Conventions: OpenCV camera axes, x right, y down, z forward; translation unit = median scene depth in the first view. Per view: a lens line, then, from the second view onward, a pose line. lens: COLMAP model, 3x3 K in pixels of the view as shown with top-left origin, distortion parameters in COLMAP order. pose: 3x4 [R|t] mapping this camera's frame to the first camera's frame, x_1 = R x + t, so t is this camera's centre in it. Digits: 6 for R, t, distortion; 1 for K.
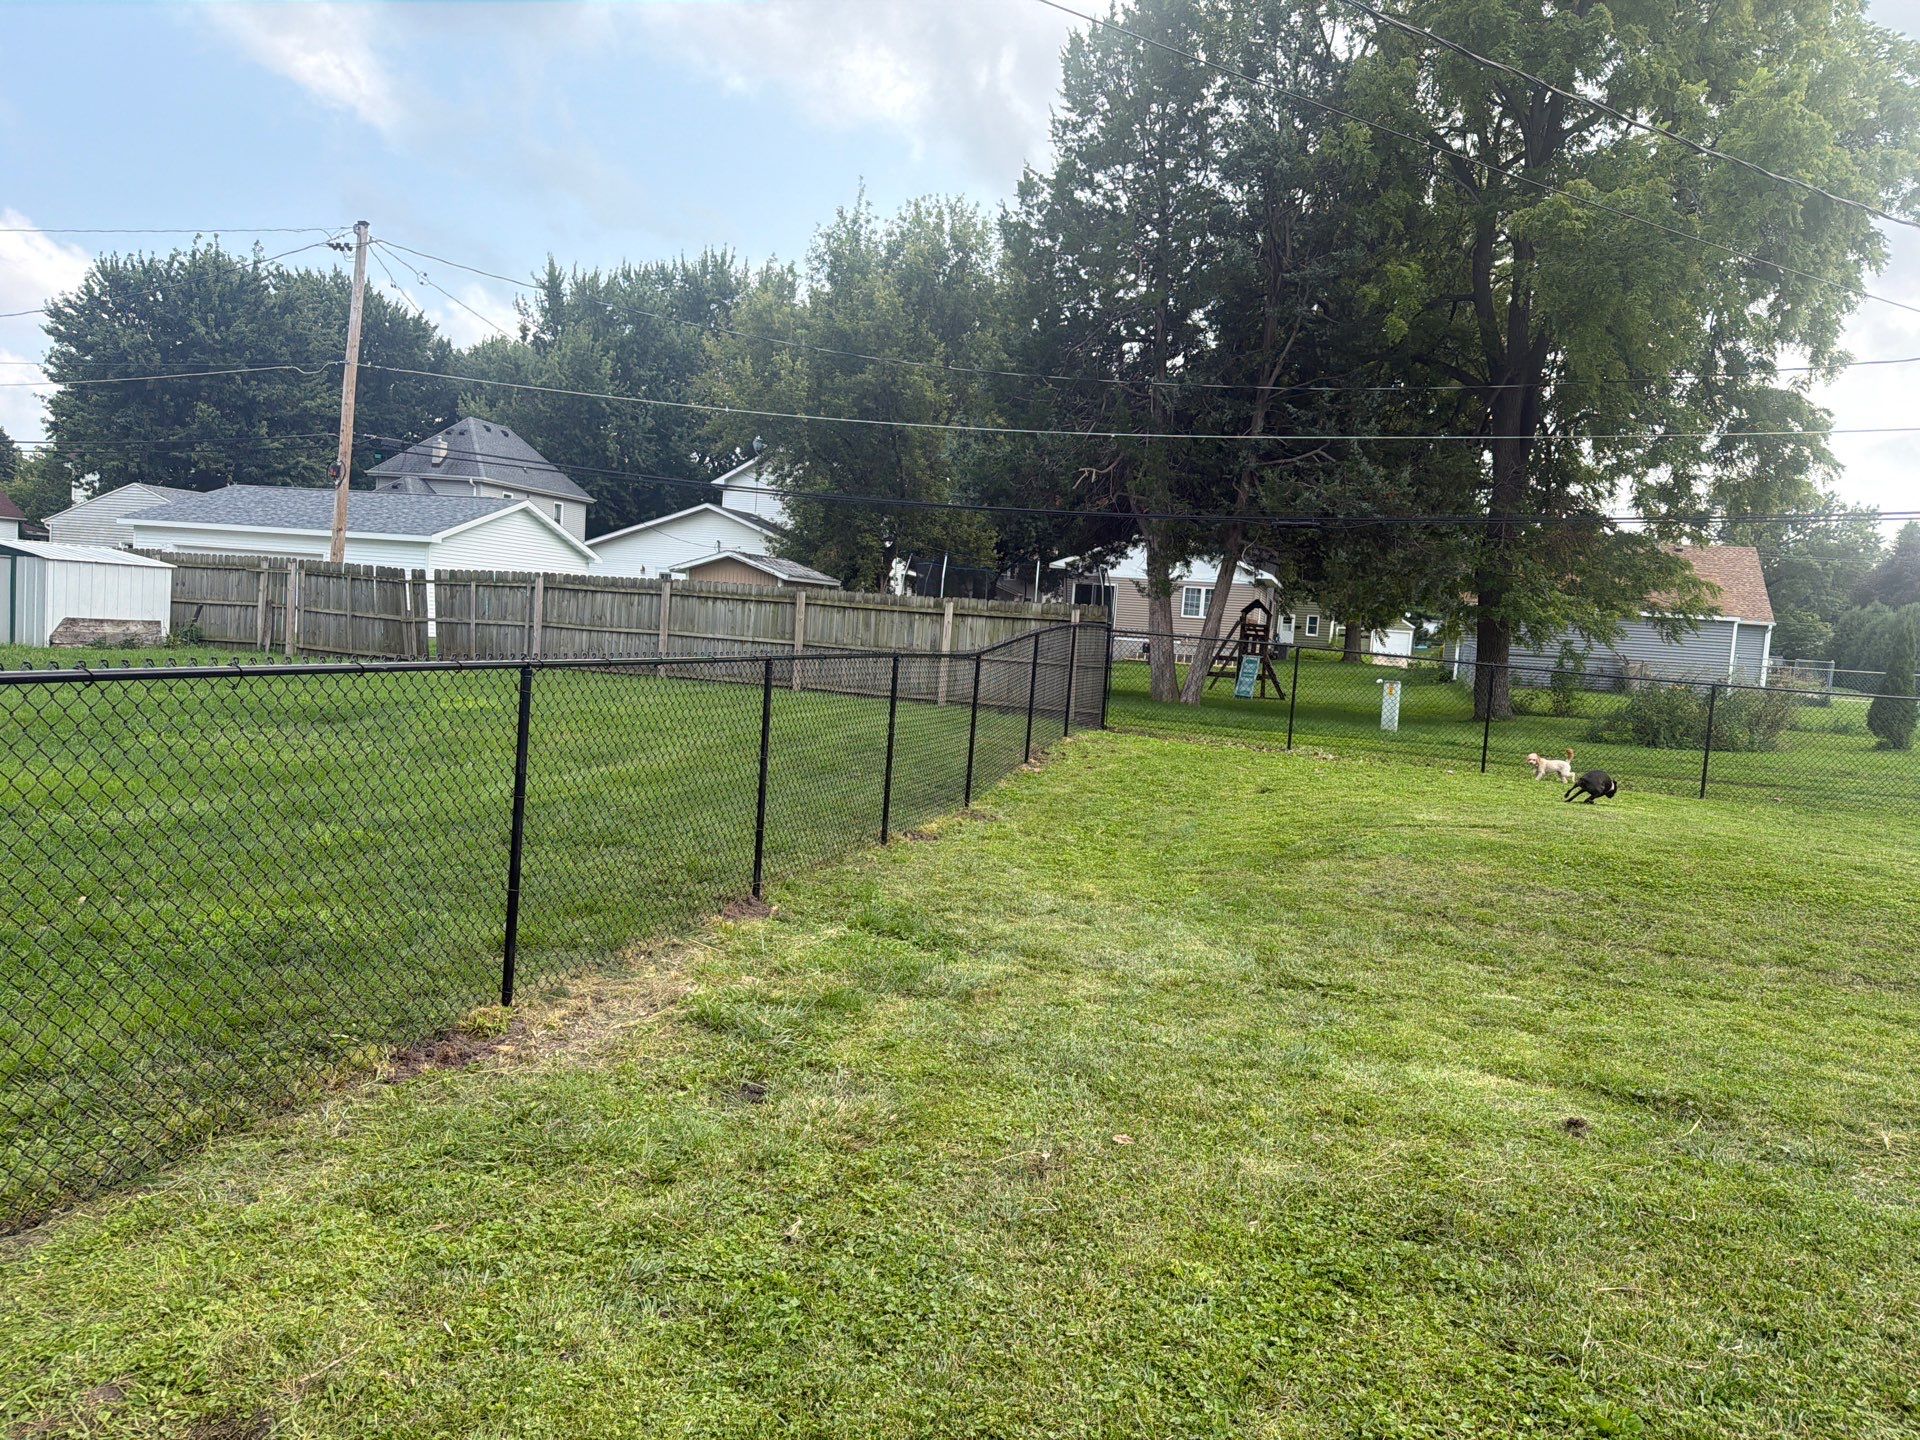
lens RADIAL K [[1333.7, 0, 958.3], [0, 1333.7, 740.1], [0, 0, 1]] dist [0.014763, -0.030874]
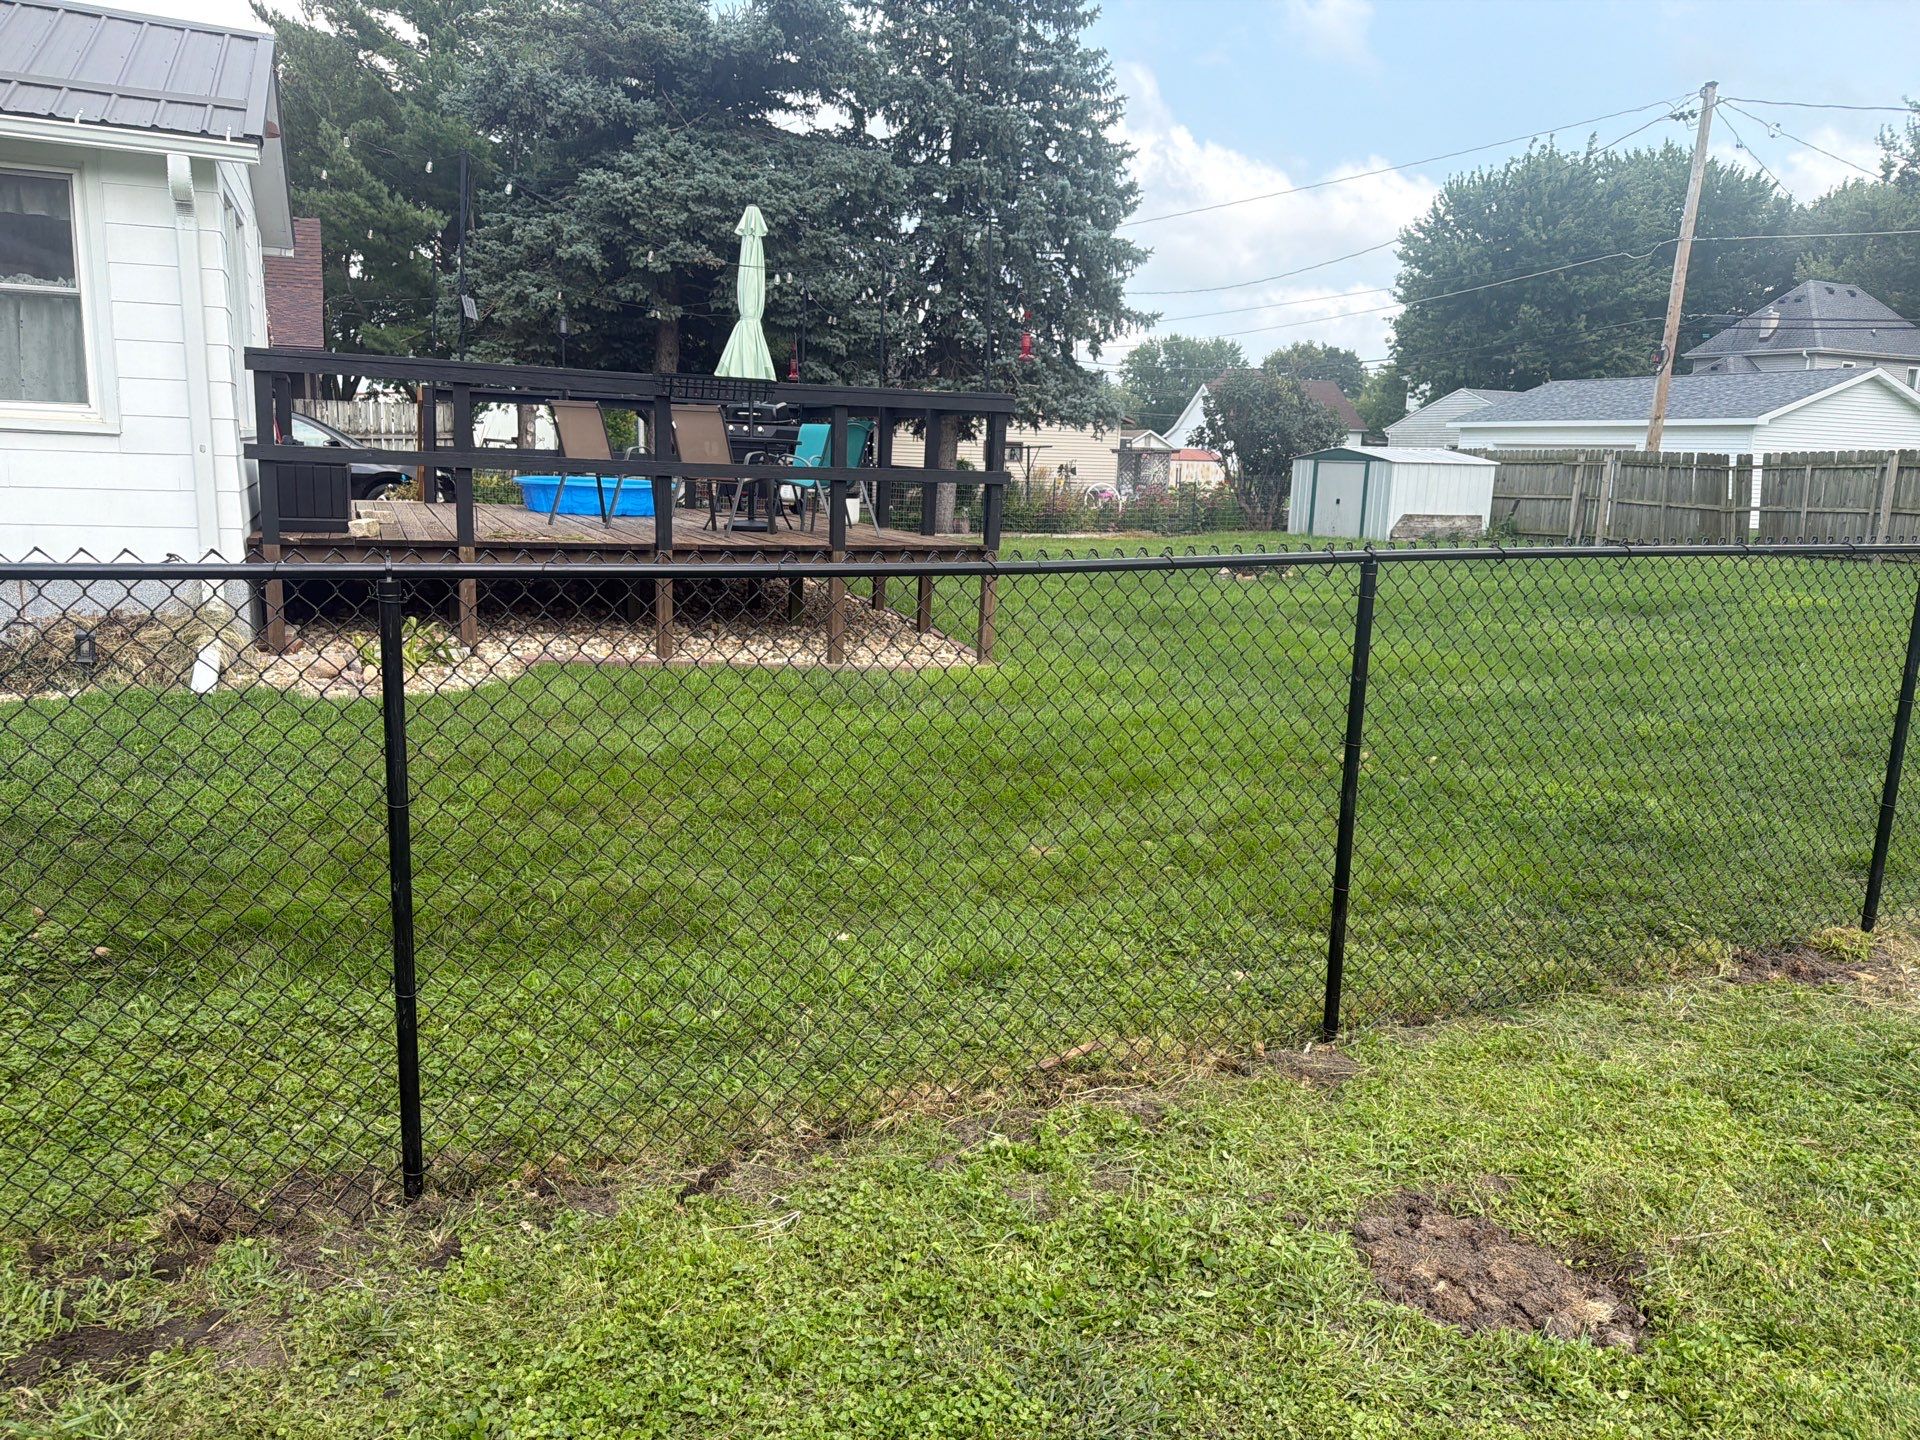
lens RADIAL K [[1333.7, 0, 958.3], [0, 1333.7, 740.1], [0, 0, 1]] dist [0.014763, -0.030874]
pose [[0.629699, 0.109177, -0.769129, -0.017313], [-0.050009, 0.993718, 0.100114, 0.004350], [0.775228, -0.024579, 0.631204, -0.012899]]
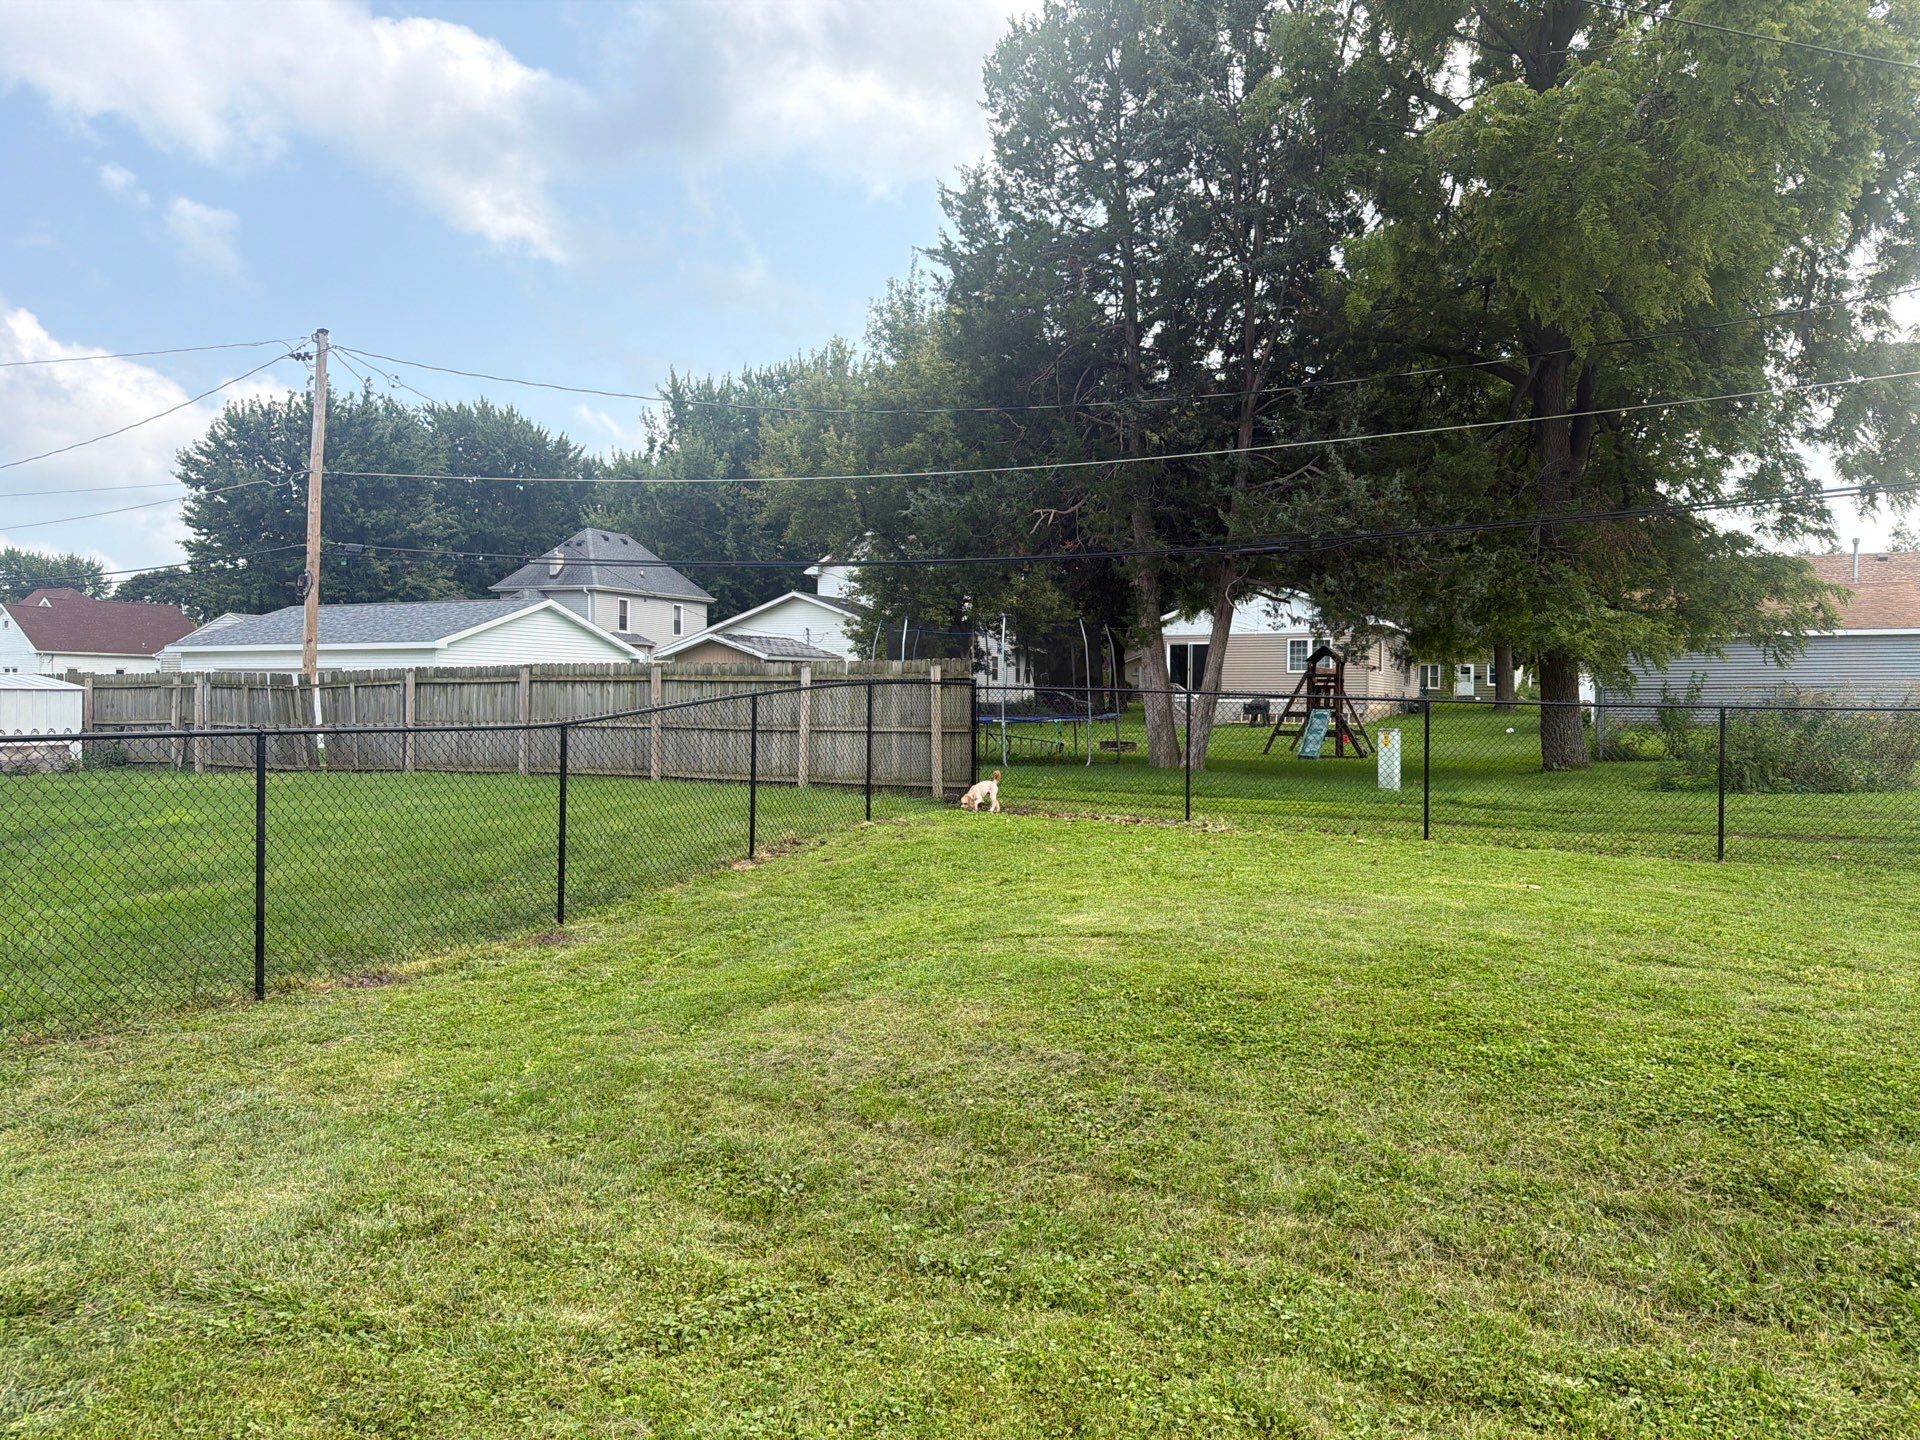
lens RADIAL K [[1326.6, 0, 946.8], [0, 1326.6, 717.4], [0, 0, 1]] dist [0.062414, -0.078382]
pose [[0.984265, -0.062785, -0.165171, 0.155532], [0.049591, 0.995329, -0.082825, 0.002922], [0.169599, 0.073331, 0.982781, 0.123067]]
